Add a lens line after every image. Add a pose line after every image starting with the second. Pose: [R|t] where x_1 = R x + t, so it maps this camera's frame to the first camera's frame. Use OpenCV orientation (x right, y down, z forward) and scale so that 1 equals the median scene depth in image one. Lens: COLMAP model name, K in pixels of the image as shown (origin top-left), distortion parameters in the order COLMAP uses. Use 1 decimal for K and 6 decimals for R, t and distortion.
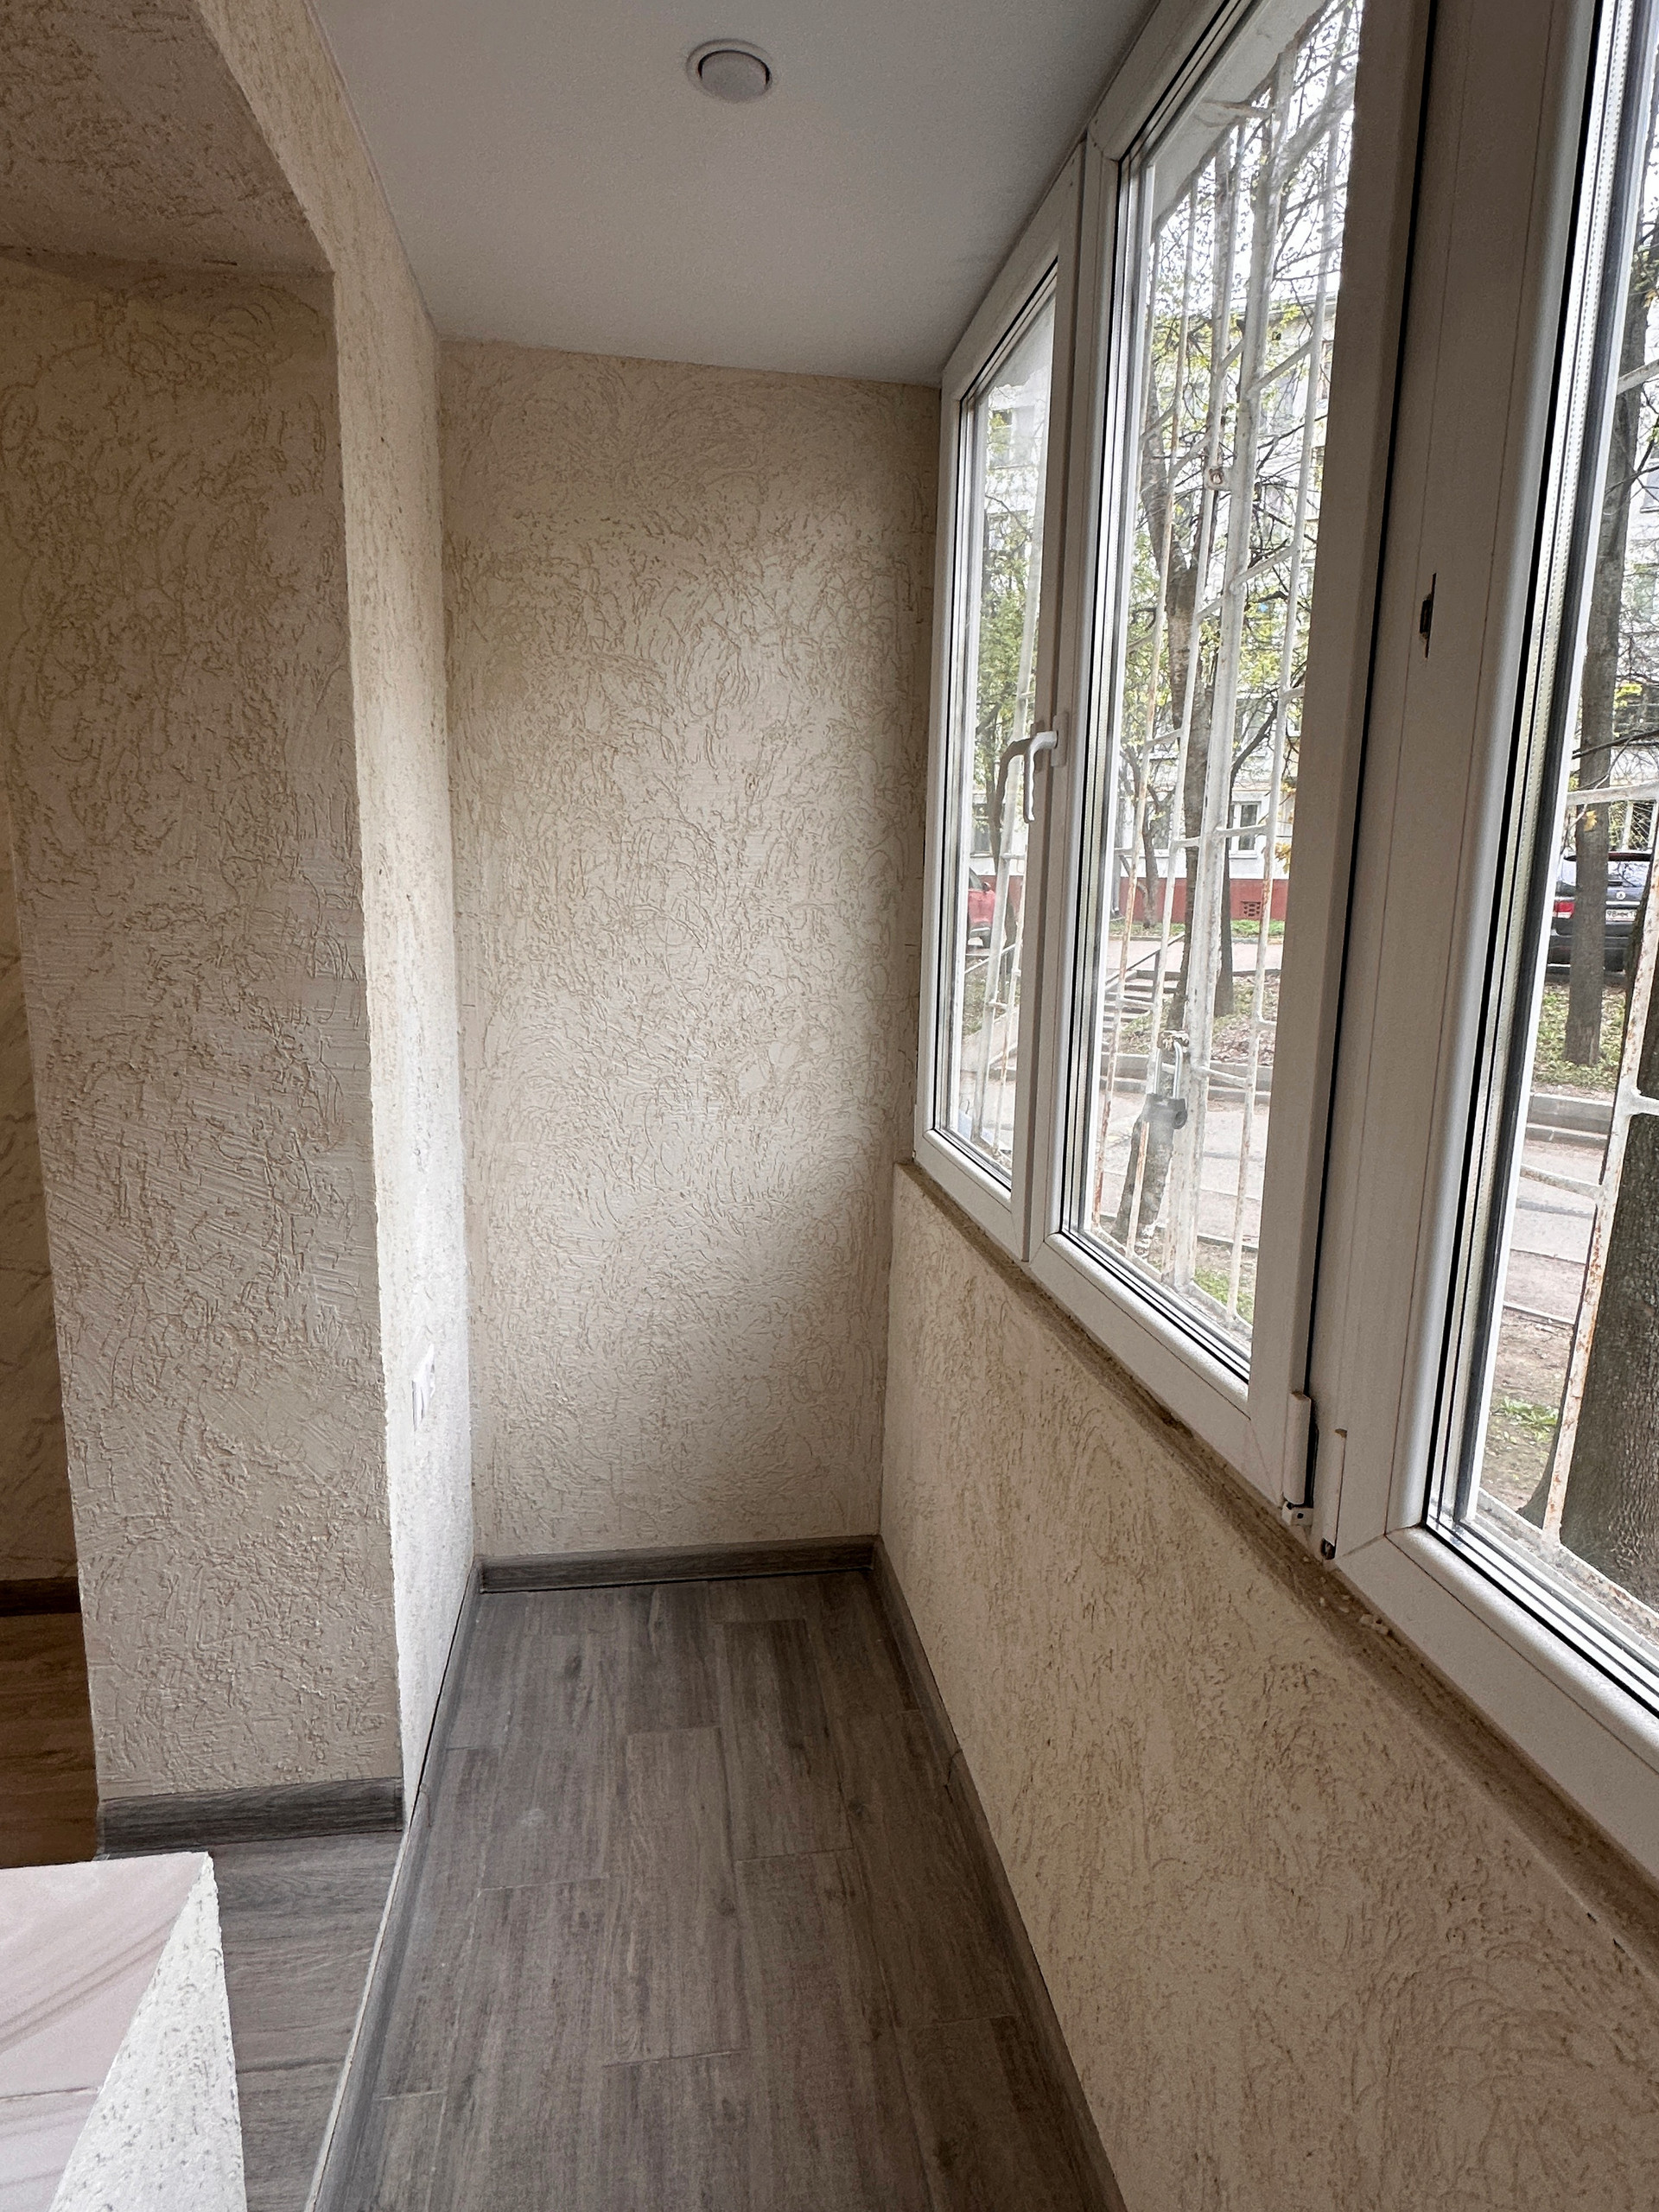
lens RADIAL K [[1155.8, 0, 812.8], [0, 1155.8, 1103.6], [0, 0, 1]] dist [-0.005512, 0.001228]
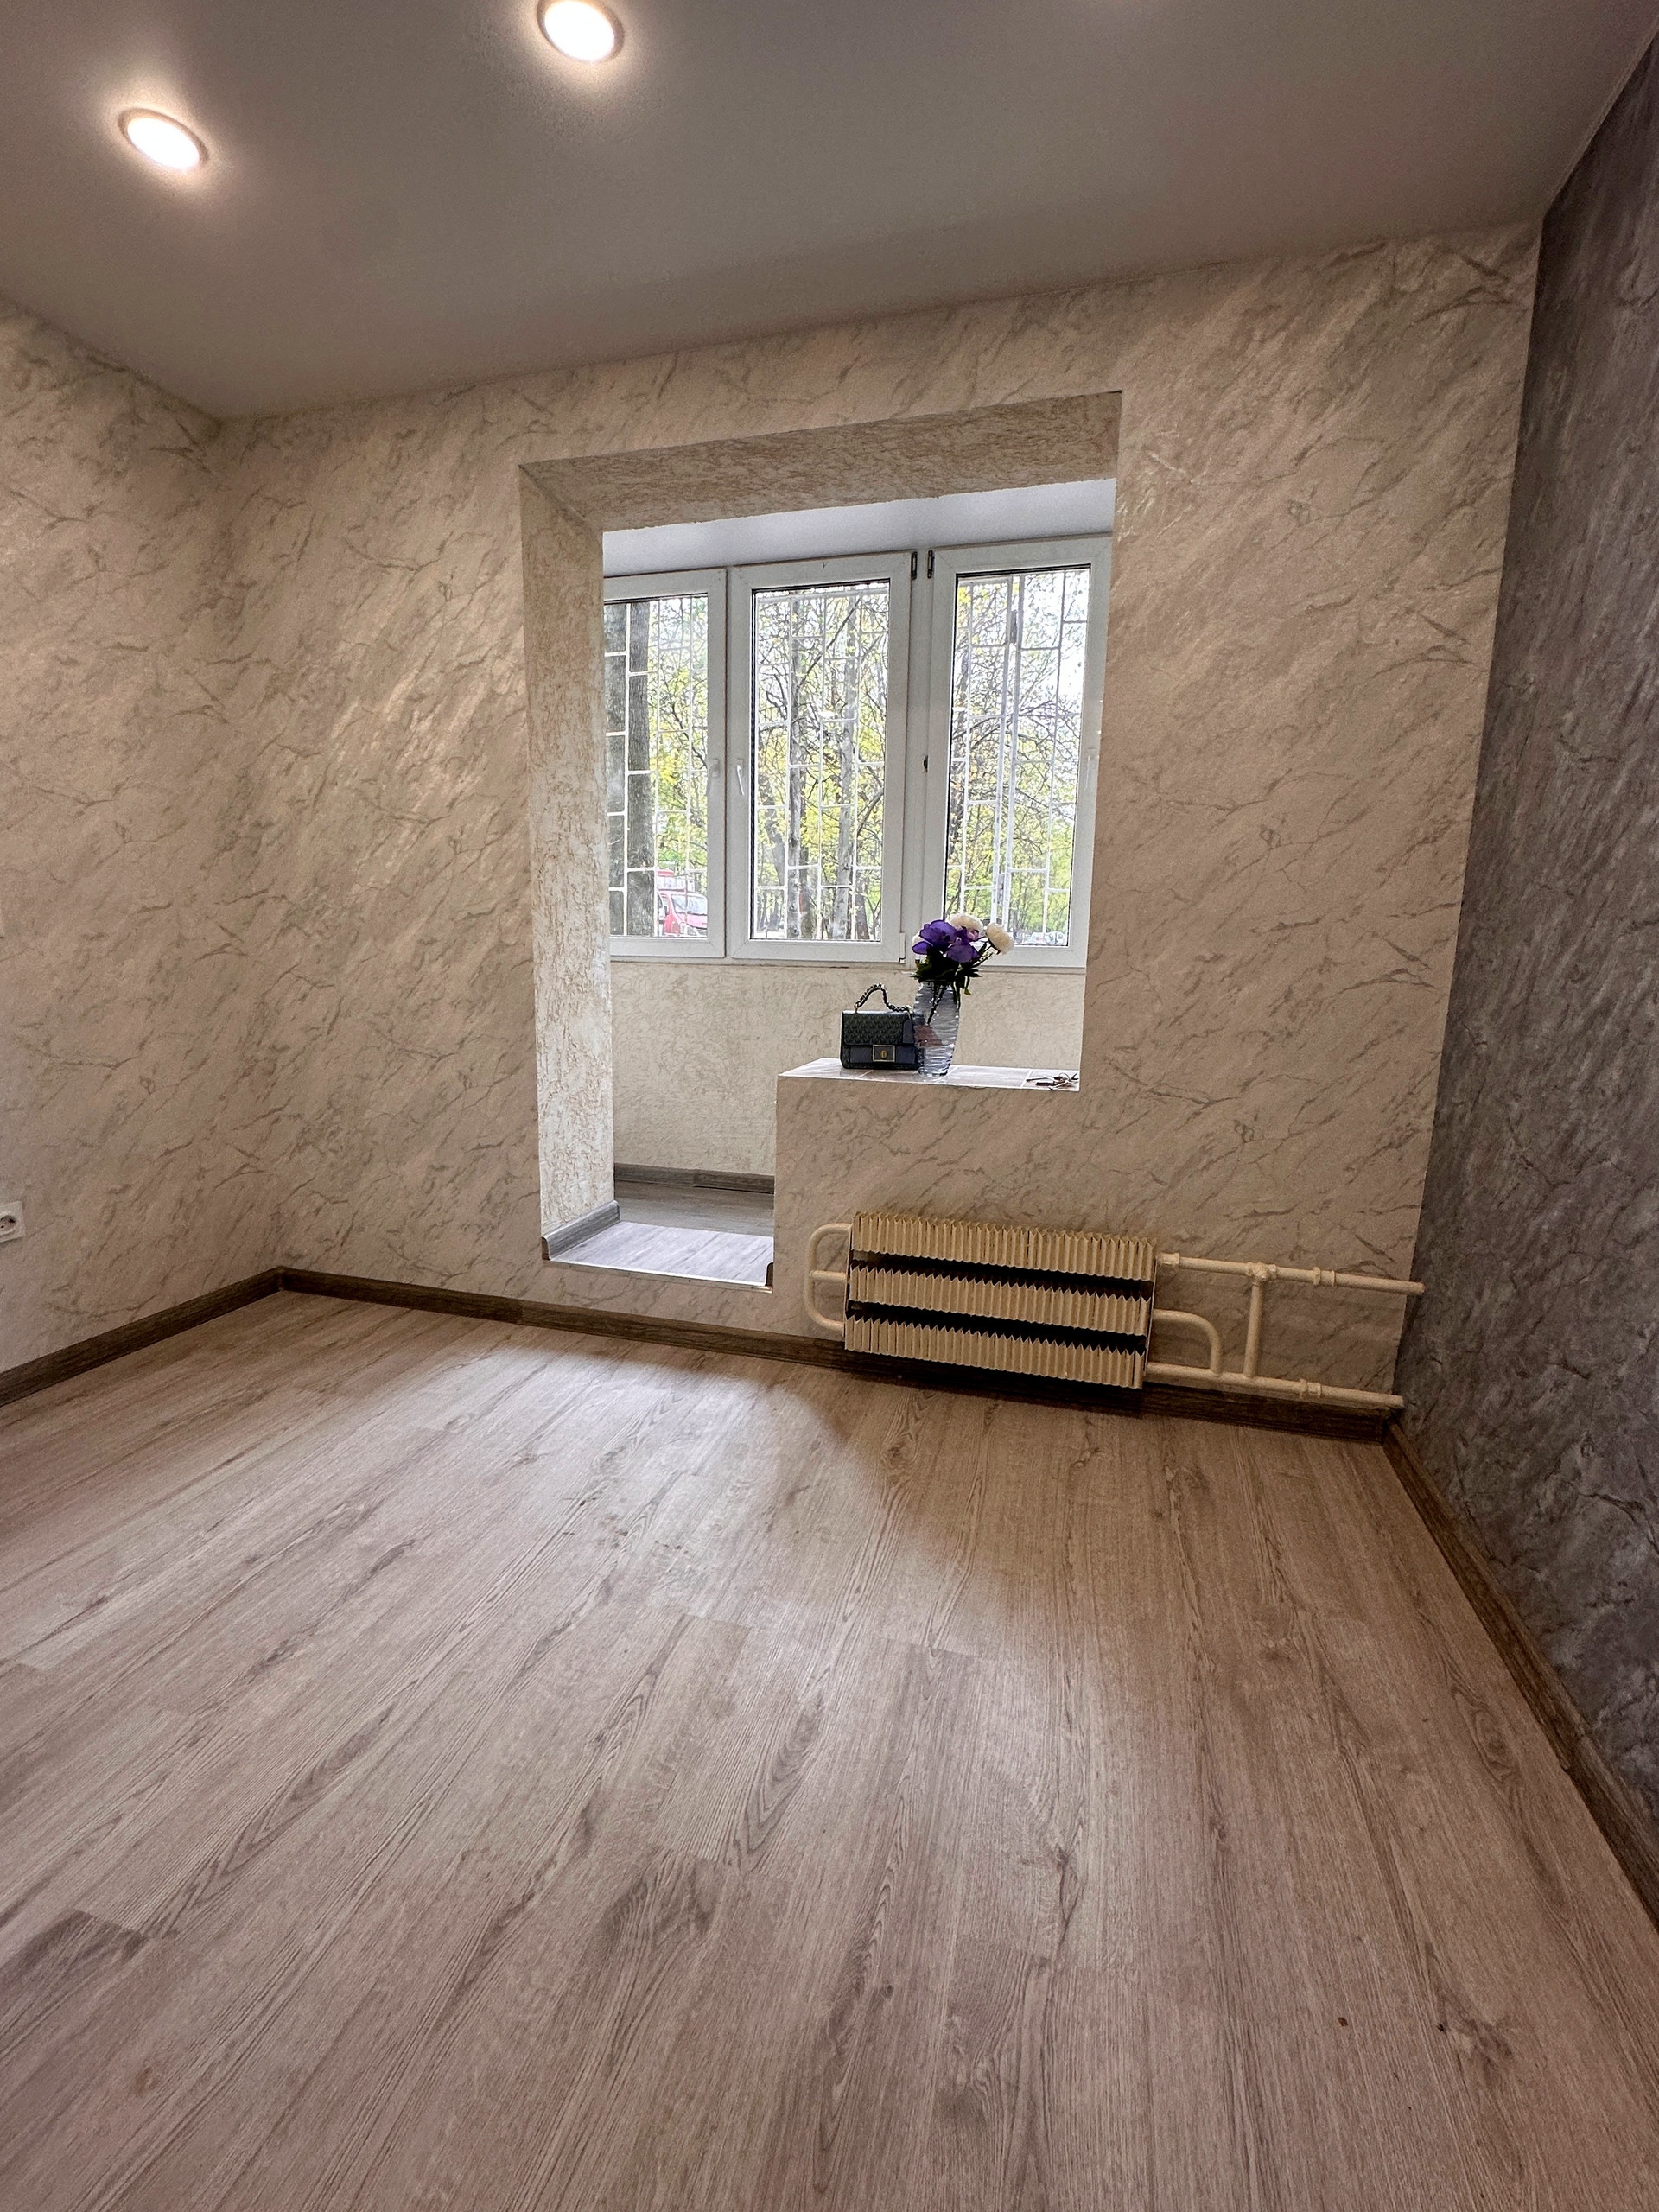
lens RADIAL K [[977.1, 0, 833.6], [0, 977.1, 1104.7], [0, 0, 1]] dist [-0.000413, 0.000134]
pose [[0.402620, -0.157314, 0.901748, -2.084483], [0.142014, 0.983929, 0.108243, 0.298240], [-0.904284, 0.084480, 0.418490, -0.197442]]
